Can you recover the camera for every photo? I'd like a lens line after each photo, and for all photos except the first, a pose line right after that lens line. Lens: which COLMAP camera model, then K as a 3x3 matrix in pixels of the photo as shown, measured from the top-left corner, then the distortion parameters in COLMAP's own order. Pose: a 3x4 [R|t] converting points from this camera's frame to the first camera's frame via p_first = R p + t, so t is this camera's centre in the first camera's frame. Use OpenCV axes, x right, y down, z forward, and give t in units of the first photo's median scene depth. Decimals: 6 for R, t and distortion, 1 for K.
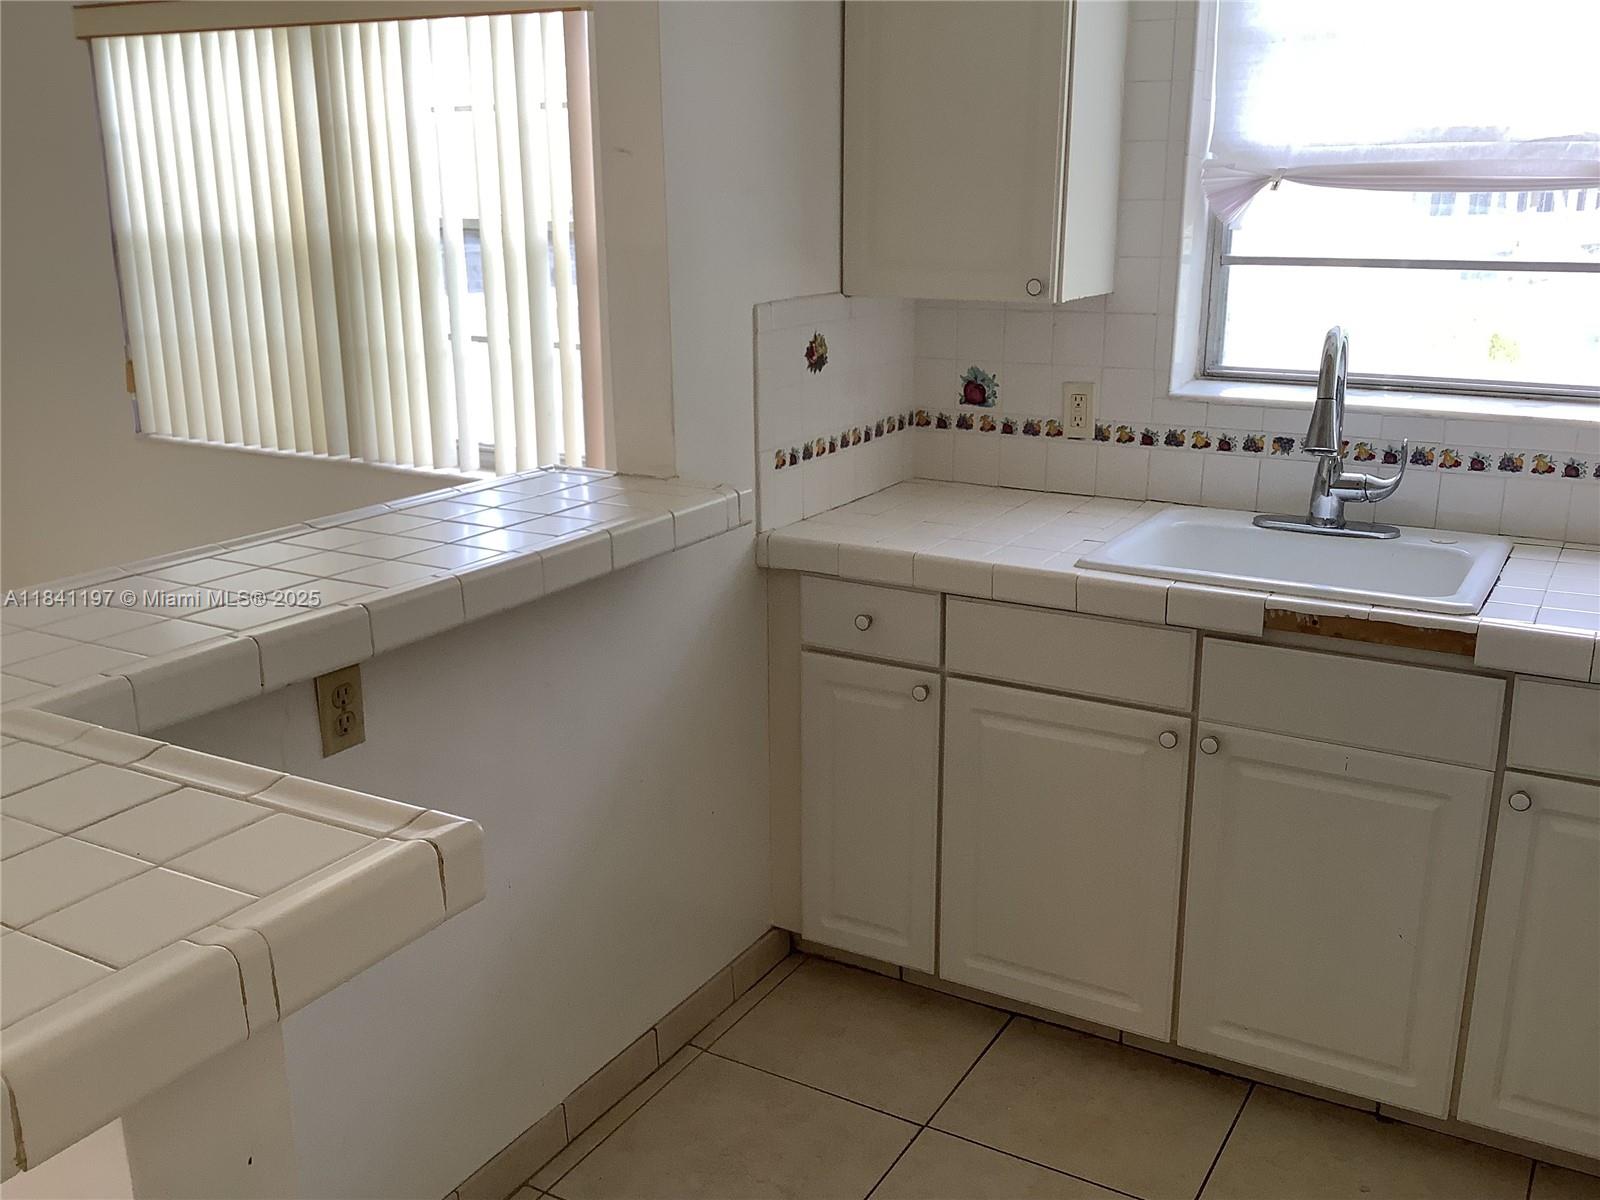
lens RADIAL K [[1447.6, 0, 805.9], [0, 1447.6, 604.7], [0, 0, 1]] dist [0.126849, -0.252025]
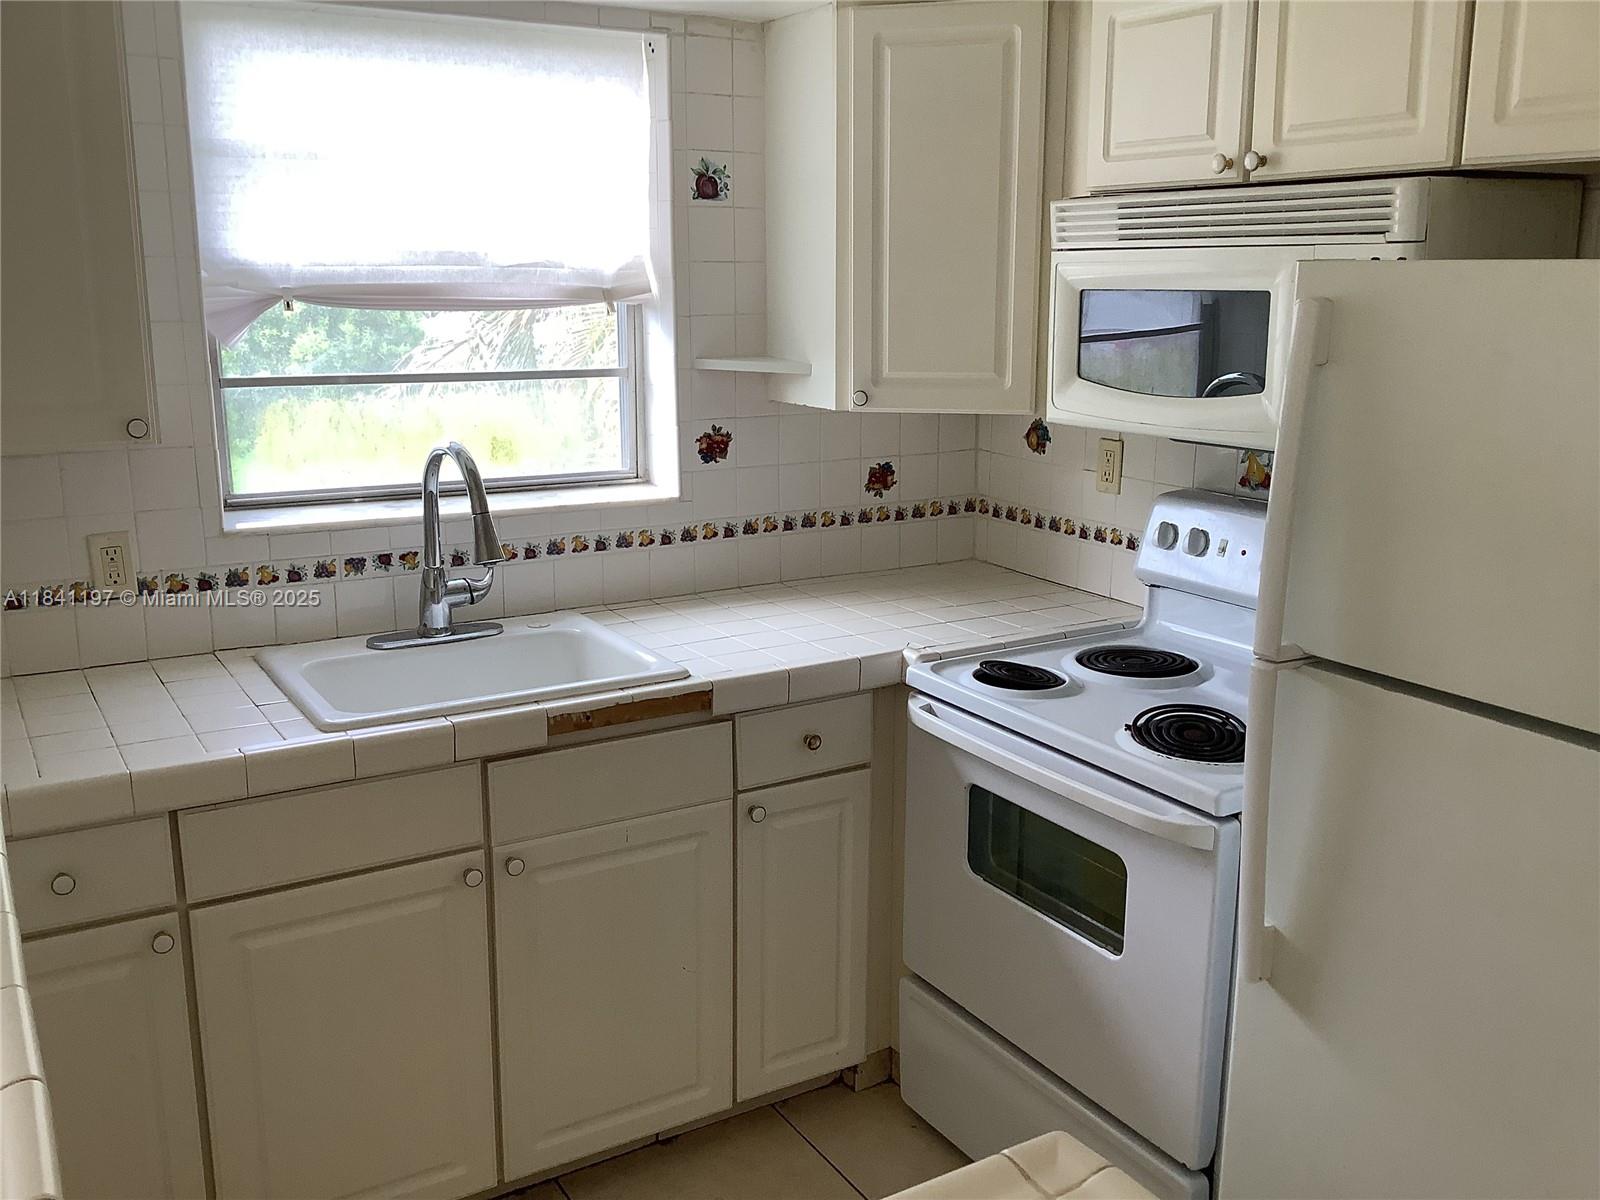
lens RADIAL K [[1447.6, 0, 805.9], [0, 1447.6, 604.7], [0, 0, 1]] dist [0.126849, -0.252025]
pose [[0.487476, -0.189745, 0.852270, -0.393558], [0.233839, 0.968816, 0.081943, -0.100160], [-0.841241, 0.159349, 0.516645, 0.263247]]
